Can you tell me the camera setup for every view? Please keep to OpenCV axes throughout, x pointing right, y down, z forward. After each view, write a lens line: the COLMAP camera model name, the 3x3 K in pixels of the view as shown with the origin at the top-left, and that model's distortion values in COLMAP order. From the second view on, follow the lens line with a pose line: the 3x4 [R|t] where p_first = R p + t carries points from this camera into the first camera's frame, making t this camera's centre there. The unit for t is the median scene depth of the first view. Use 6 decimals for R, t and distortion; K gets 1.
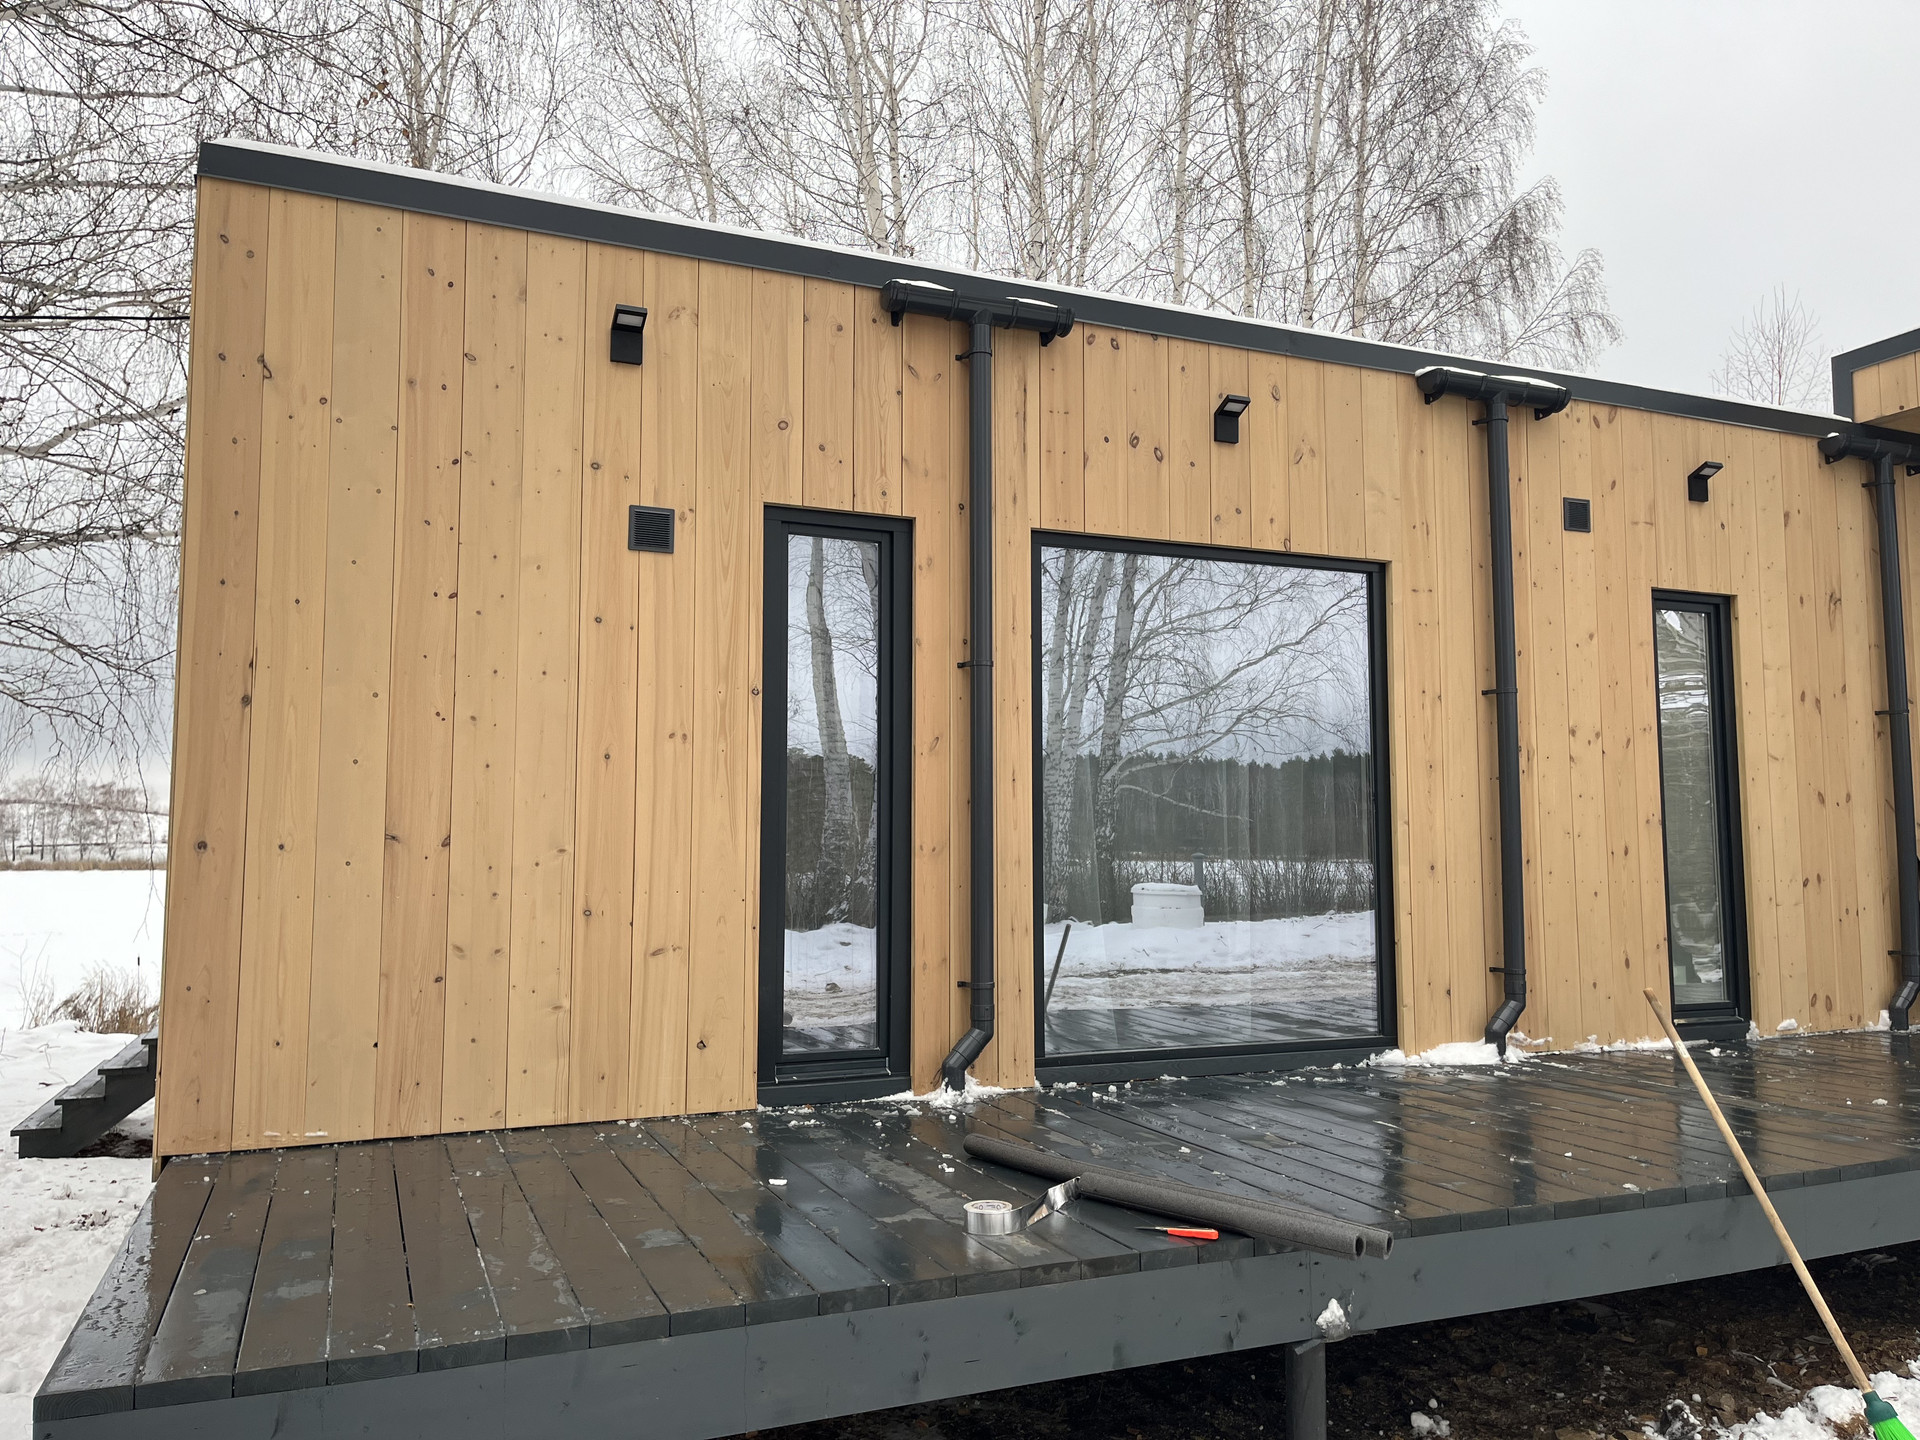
lens RADIAL K [[1466.1, 0, 967.1], [0, 1466.1, 729.2], [0, 0, 1]] dist [0.024526, -0.004877]
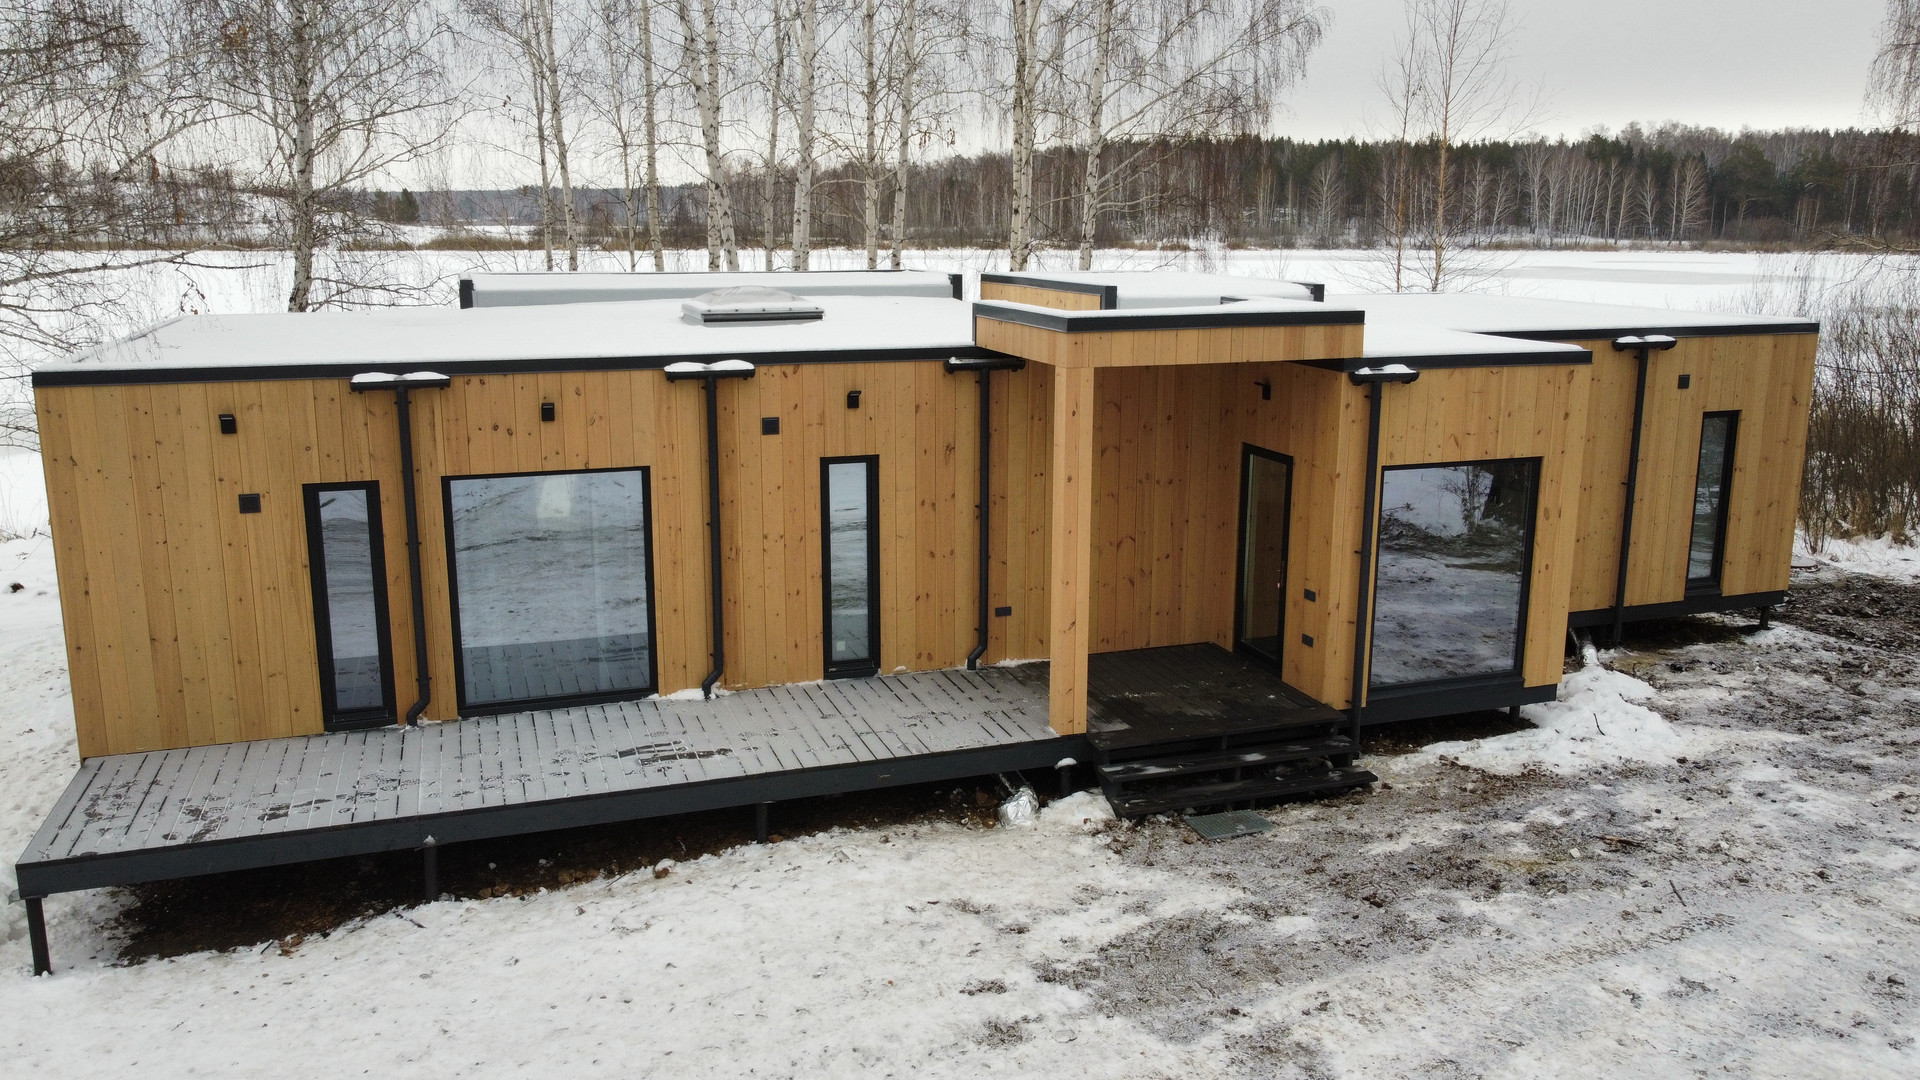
lens RADIAL K [[1455.2, 0, 953.4], [0, 1455.2, 533.5], [0, 0, 1]] dist [-0.003237, -0.008193]
pose [[0.997878, 0.017532, -0.062700, 0.887695], [0.001101, 0.958377, 0.285505, -0.635467], [0.065096, -0.284968, 0.956324, -0.973510]]
